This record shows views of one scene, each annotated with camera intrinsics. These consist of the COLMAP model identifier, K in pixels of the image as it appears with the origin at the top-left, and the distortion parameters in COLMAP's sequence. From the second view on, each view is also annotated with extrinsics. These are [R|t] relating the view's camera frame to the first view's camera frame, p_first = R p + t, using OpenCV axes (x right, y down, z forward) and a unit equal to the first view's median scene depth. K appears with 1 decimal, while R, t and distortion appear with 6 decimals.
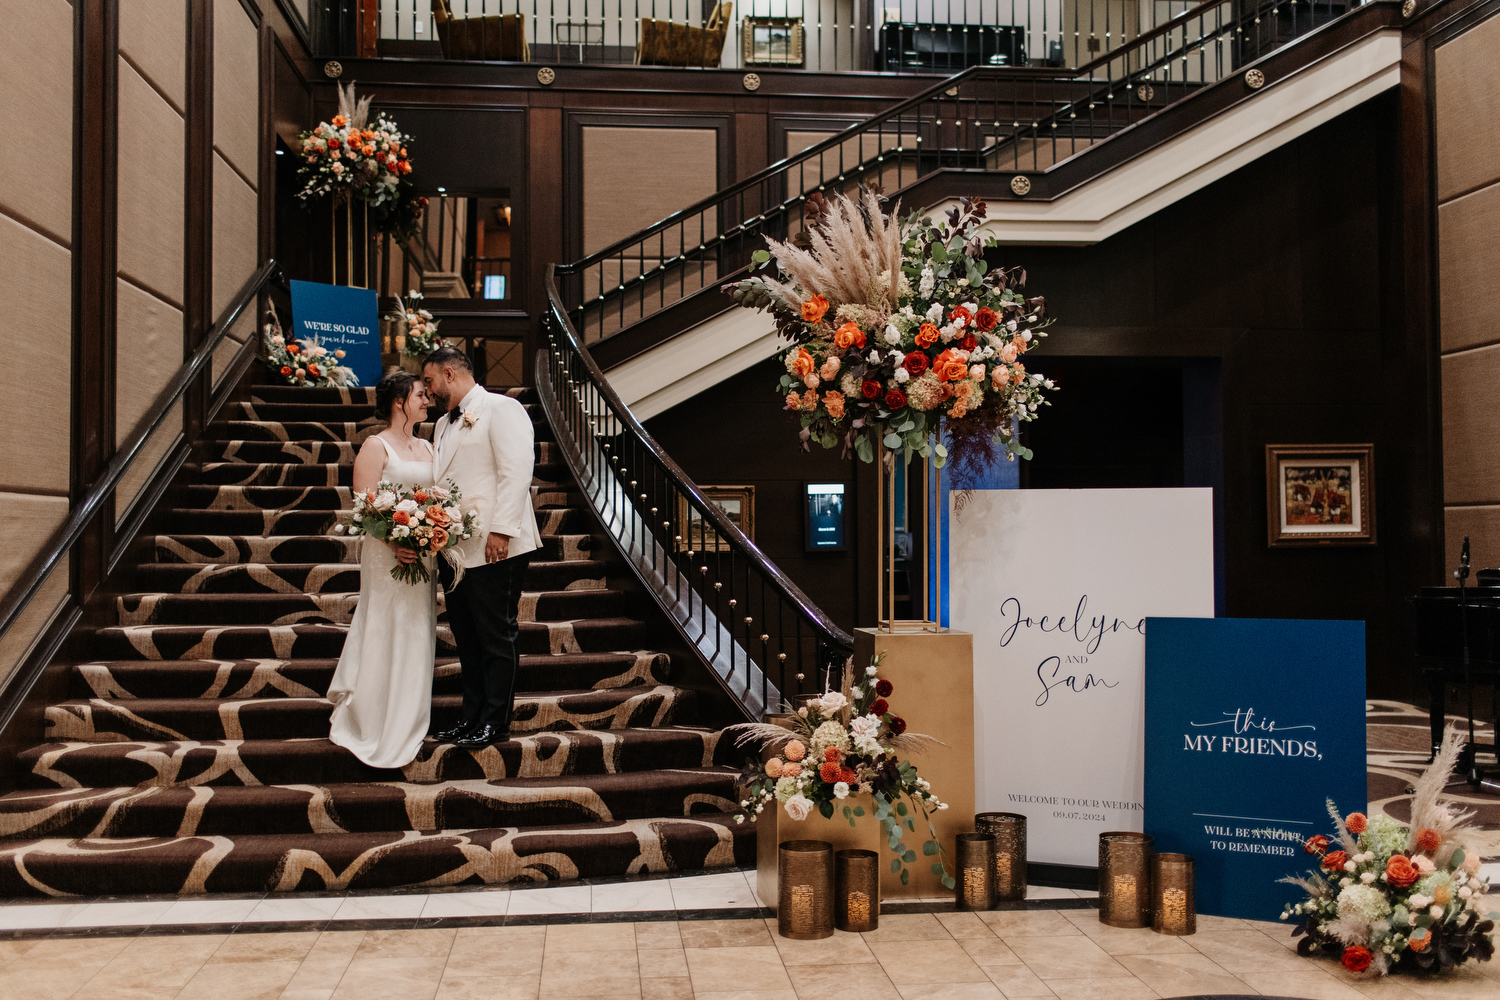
lens RADIAL K [[1569.4, 0, 750.0], [0, 1569.4, 500.0], [0, 0, 1]] dist [0.007947, -0.010500]
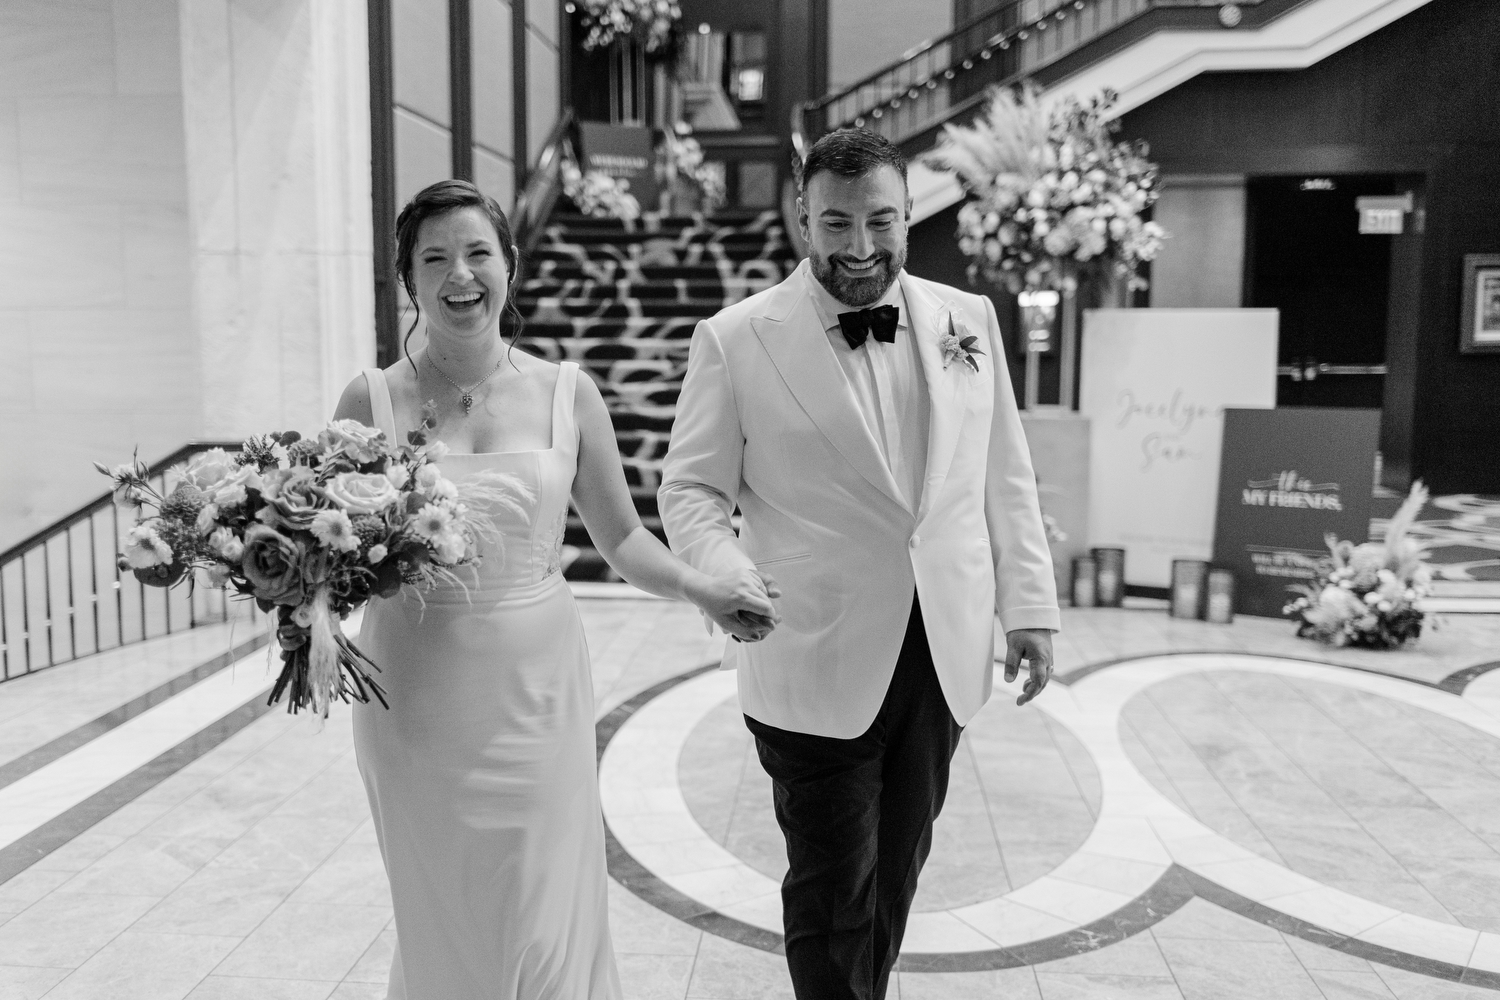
lens RADIAL K [[1569.4, 0, 750.0], [0, 1569.4, 500.0], [0, 0, 1]] dist [0.007947, -0.010500]
pose [[0.987052, 0.021271, -0.158985, 0.065992], [-0.000848, 0.991846, 0.127439, -0.018070], [0.160400, -0.125654, 0.979021, -0.411146]]
